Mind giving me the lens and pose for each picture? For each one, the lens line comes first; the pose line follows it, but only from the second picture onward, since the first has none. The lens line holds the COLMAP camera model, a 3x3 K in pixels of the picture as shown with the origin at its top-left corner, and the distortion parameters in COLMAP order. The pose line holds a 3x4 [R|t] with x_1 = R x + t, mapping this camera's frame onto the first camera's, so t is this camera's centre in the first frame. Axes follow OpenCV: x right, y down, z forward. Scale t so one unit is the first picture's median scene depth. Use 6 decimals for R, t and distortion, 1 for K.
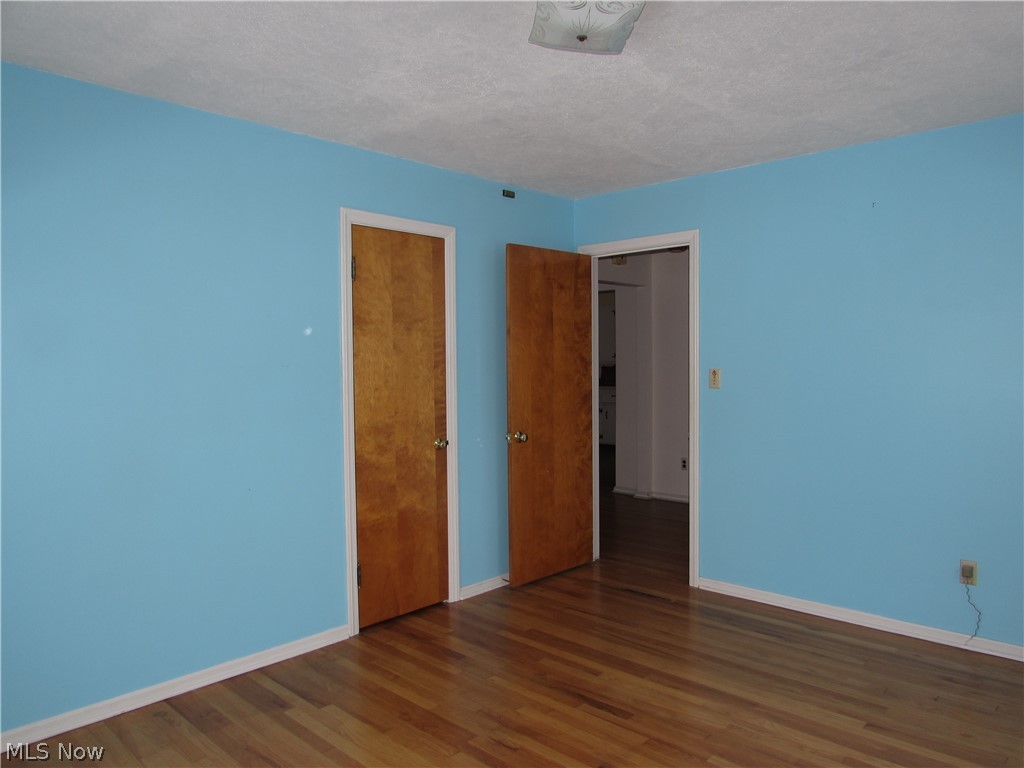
lens RADIAL K [[741.2, 0, 516.1], [0, 741.2, 385.2], [0, 0, 1]] dist [-0.010627, -0.001184]
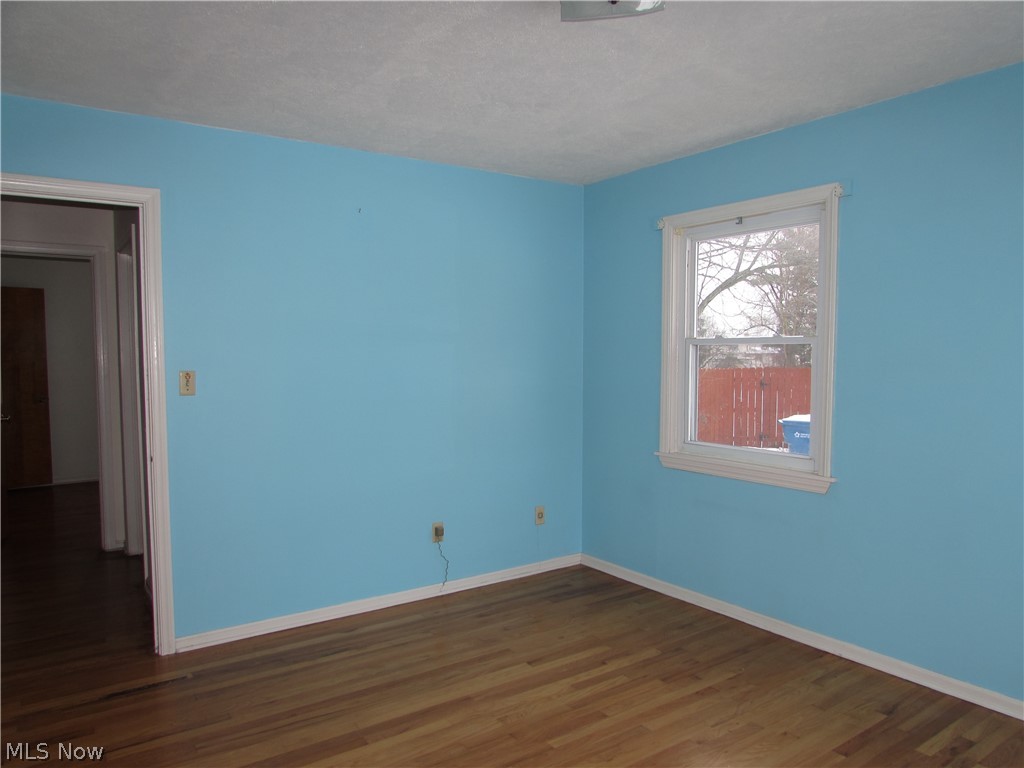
lens RADIAL K [[741.2, 0, 515.5], [0, 741.2, 384.9], [0, 0, 1]] dist [-0.010627, -0.001184]
pose [[0.194376, -0.032674, 0.980383, -0.553574], [0.039578, 0.998892, 0.025444, -0.015657], [-0.980128, 0.033856, 0.195454, 0.626808]]
